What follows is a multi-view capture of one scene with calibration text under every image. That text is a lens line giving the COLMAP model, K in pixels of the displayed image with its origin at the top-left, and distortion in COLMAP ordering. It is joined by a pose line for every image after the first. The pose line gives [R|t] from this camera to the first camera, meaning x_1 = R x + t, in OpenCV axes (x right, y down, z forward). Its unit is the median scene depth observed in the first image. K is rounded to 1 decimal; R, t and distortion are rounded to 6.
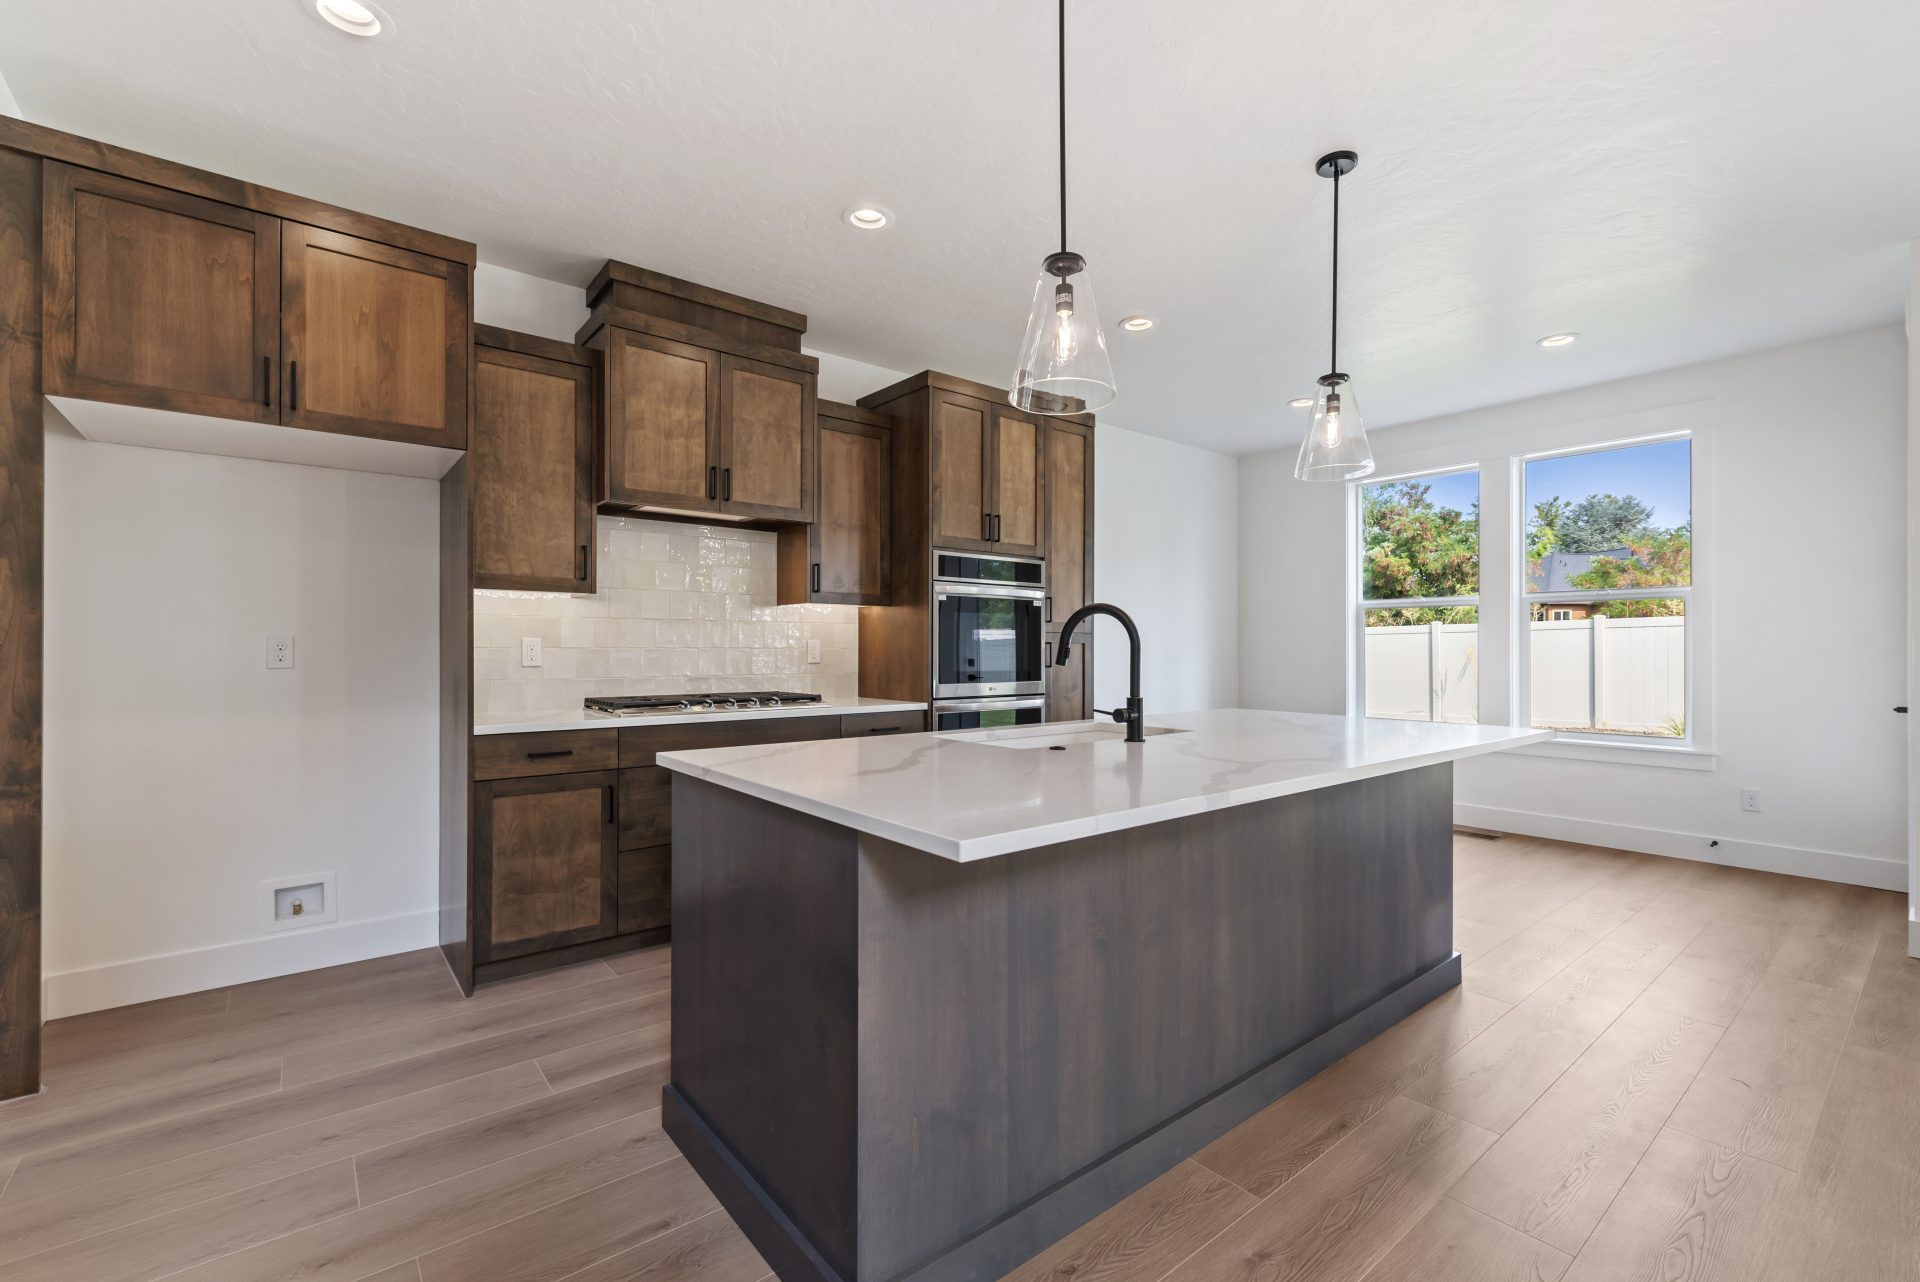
lens RADIAL K [[838.7, 0, 992.1], [0, 838.7, 656.8], [0, 0, 1]] dist [0.000180, 0.000246]
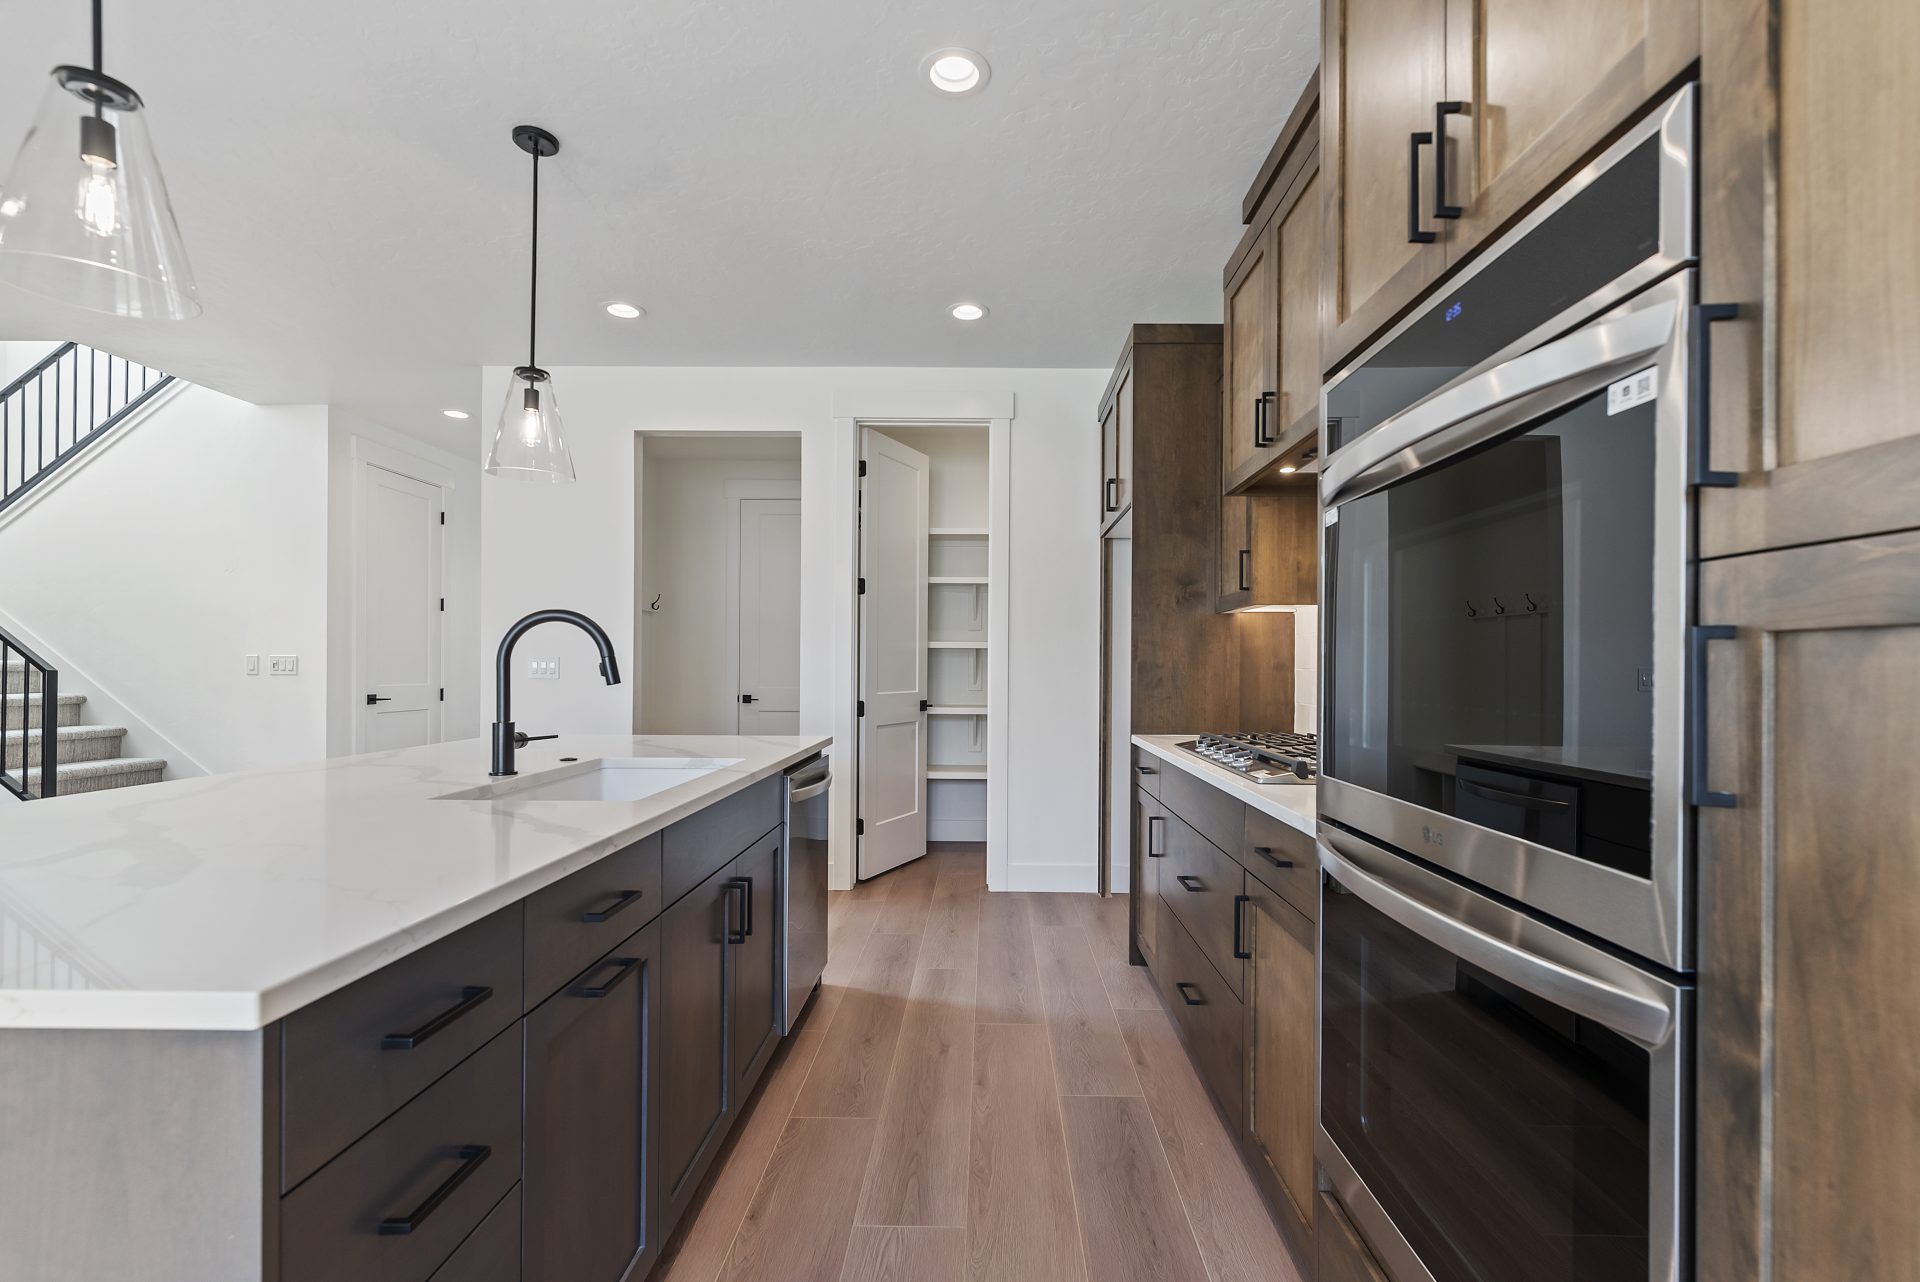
lens RADIAL K [[838.7, 0, 992.1], [0, 838.7, 656.8], [0, 0, 1]] dist [0.000180, 0.000246]
pose [[-0.637801, -0.010641, -0.770128, 0.449905], [-0.012755, 0.999913, -0.003252, -0.017484], [0.770096, 0.007749, -0.637881, 1.748845]]
